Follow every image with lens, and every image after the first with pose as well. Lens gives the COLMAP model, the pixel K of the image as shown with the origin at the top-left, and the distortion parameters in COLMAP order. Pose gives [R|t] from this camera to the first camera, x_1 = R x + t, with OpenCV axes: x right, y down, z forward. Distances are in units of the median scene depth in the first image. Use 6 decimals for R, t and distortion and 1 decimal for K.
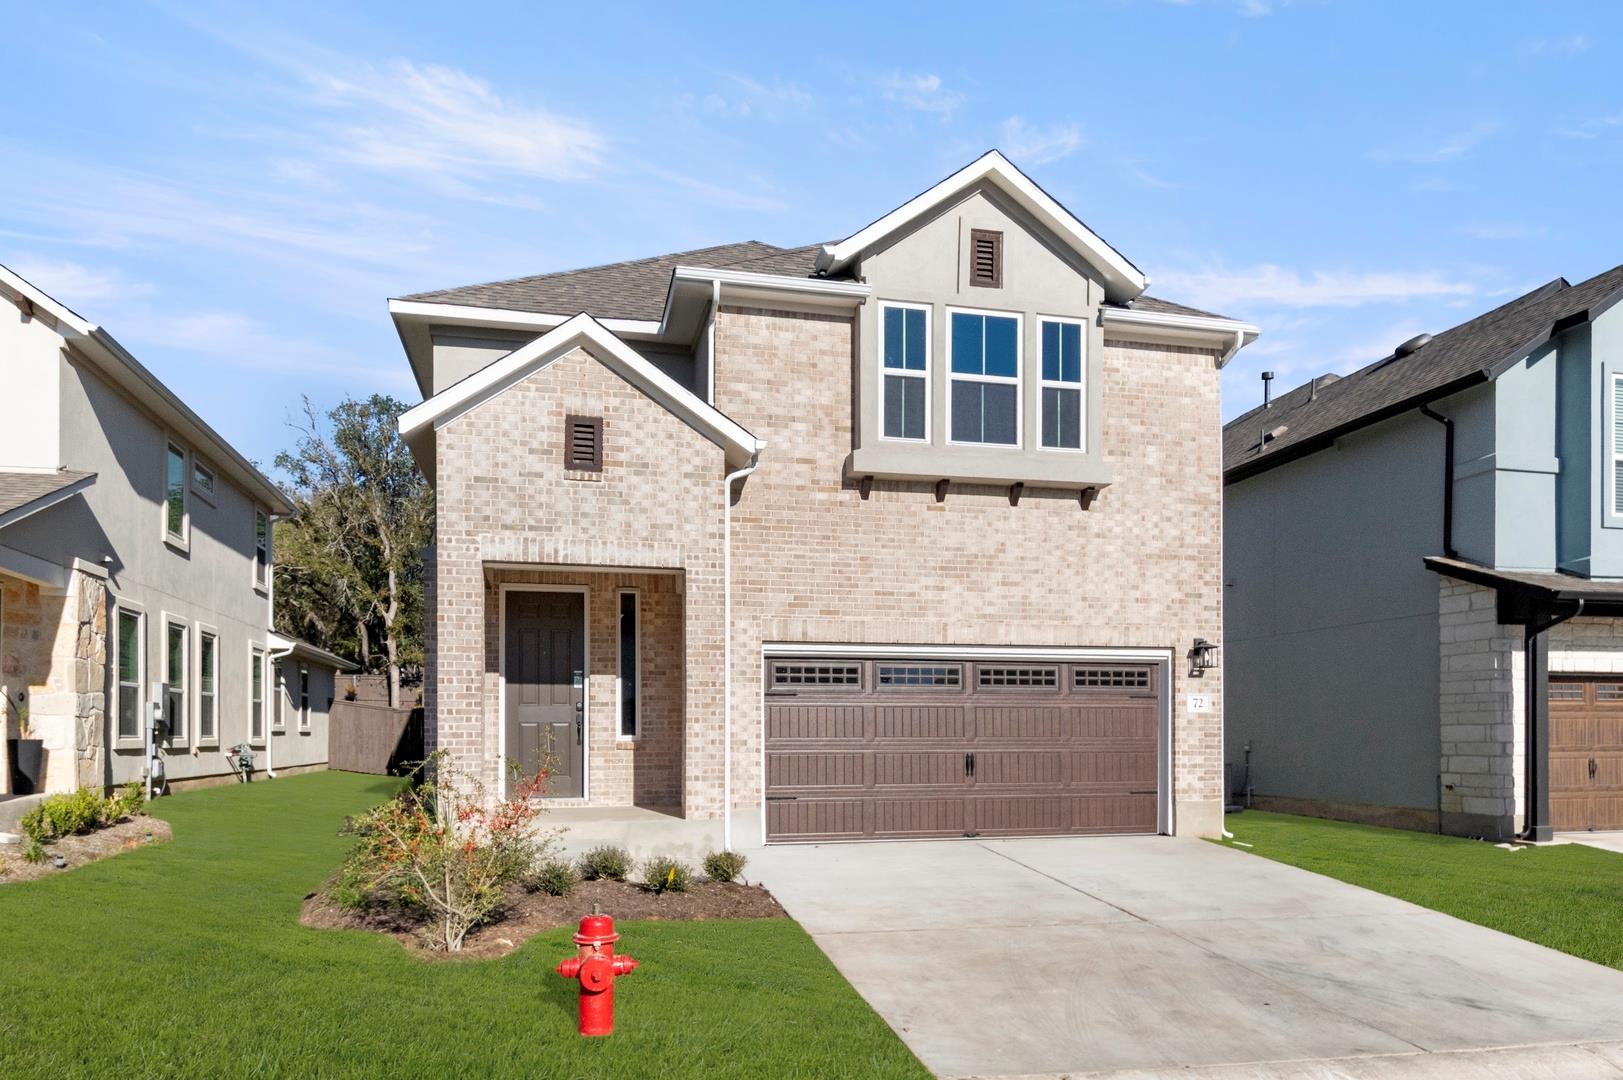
lens RADIAL K [[980.7, 0, 784.5], [0, 980.7, 560.0], [0, 0, 1]] dist [0.017841, -0.005190]
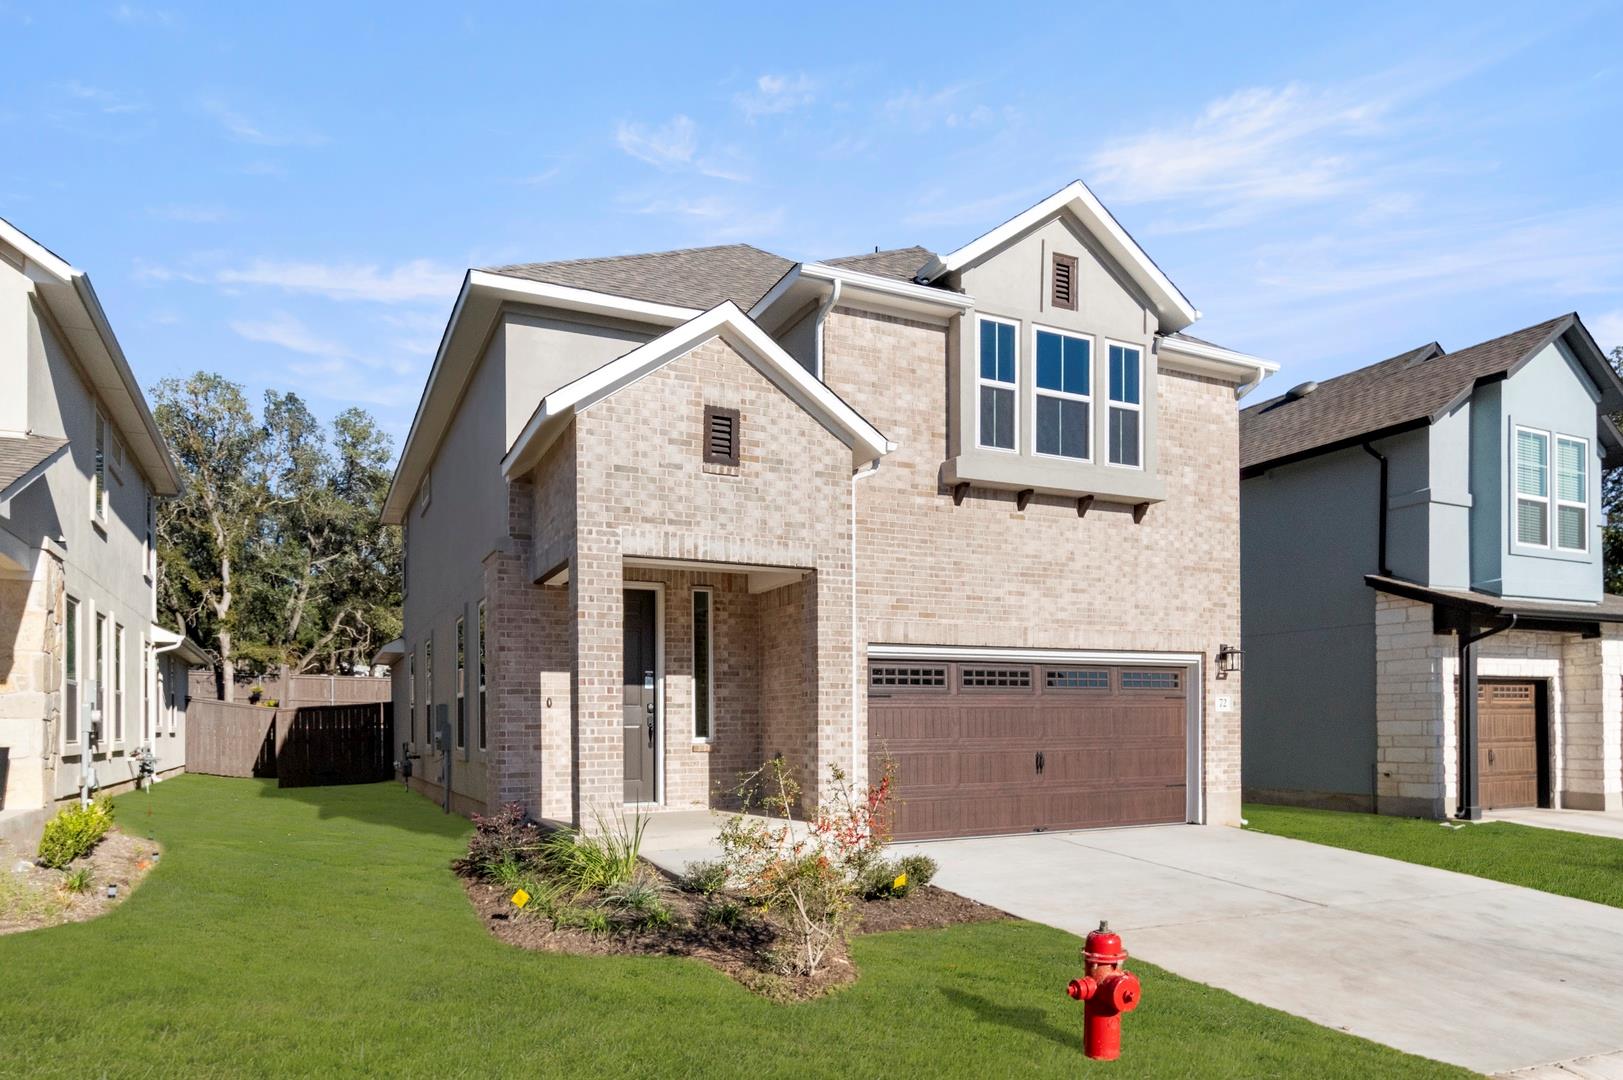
lens RADIAL K [[944.5, 0, 774.7], [0, 944.5, 565.9], [0, 0, 1]] dist [-0.003299, 0.002222]
pose [[0.979579, 0.027571, 0.199162, -0.292544], [-0.028396, 0.999596, 0.001290, 0.005251], [-0.199046, -0.006919, 0.979966, 0.070114]]
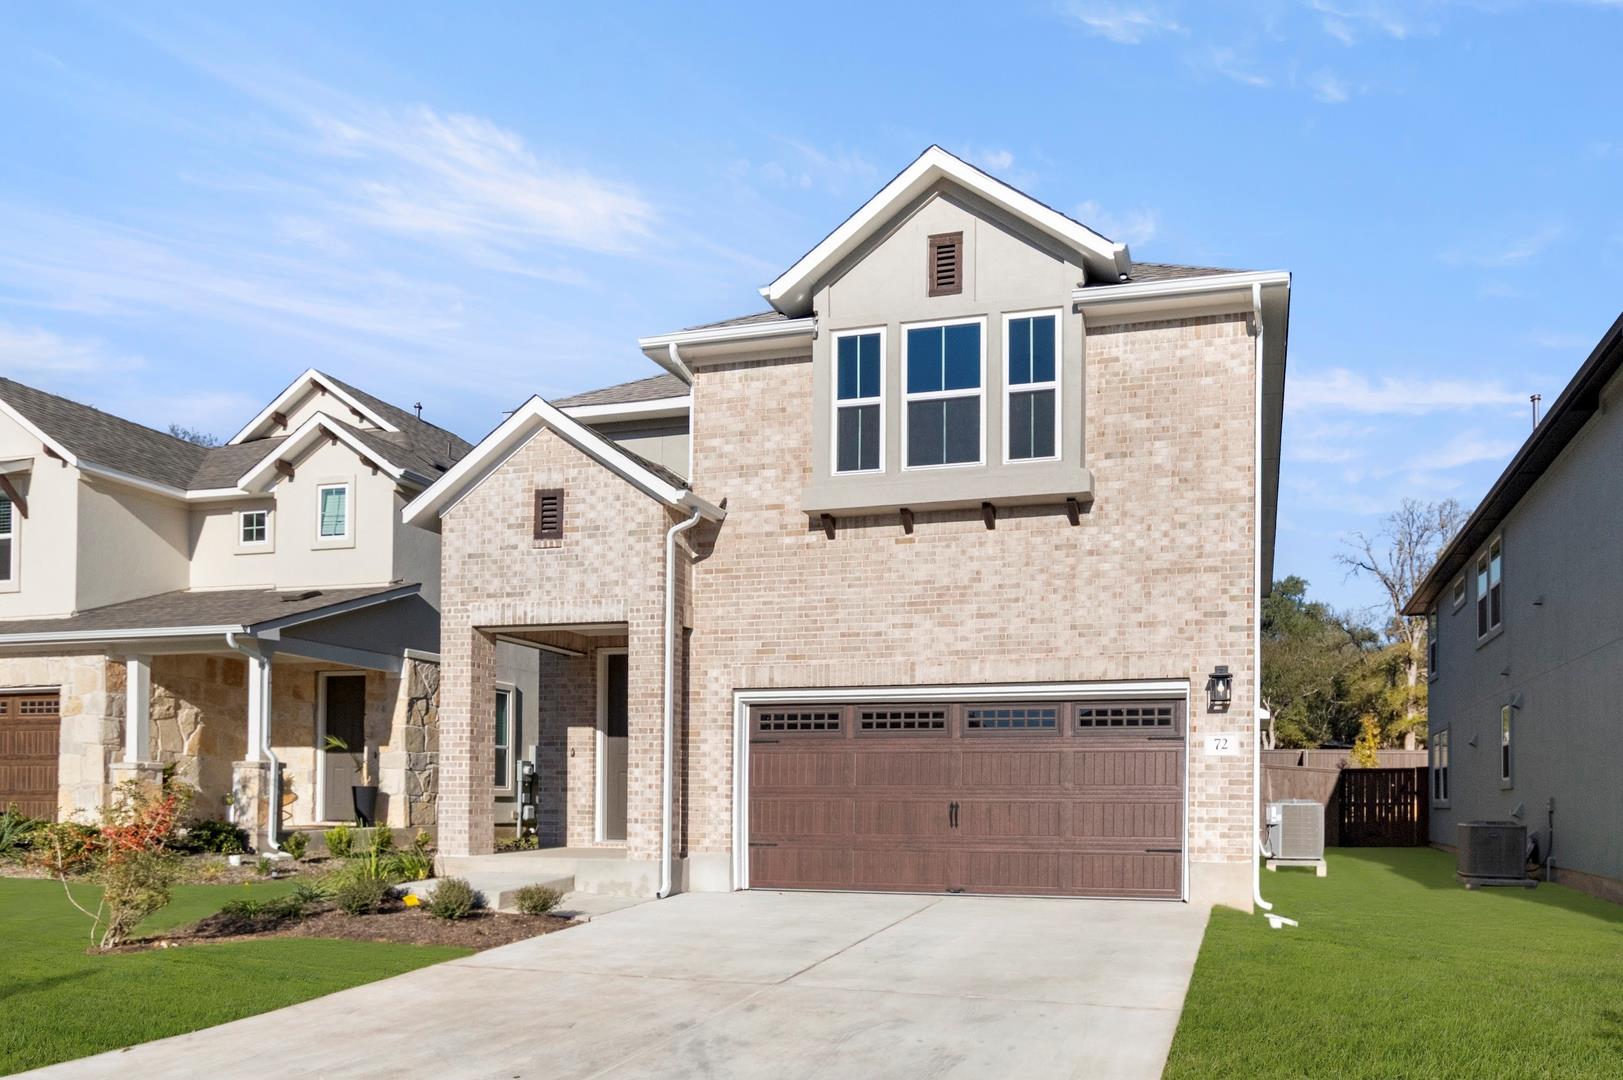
lens RADIAL K [[944.5, 0, 1034.8], [0, 944.5, 641.0], [0, 0, 1]] dist [-0.003299, 0.002222]
pose [[0.911025, -0.061094, -0.407800, 0.623766], [0.063168, 0.997968, -0.008393, 0.057740], [0.407484, -0.018114, 0.913033, 0.223251]]
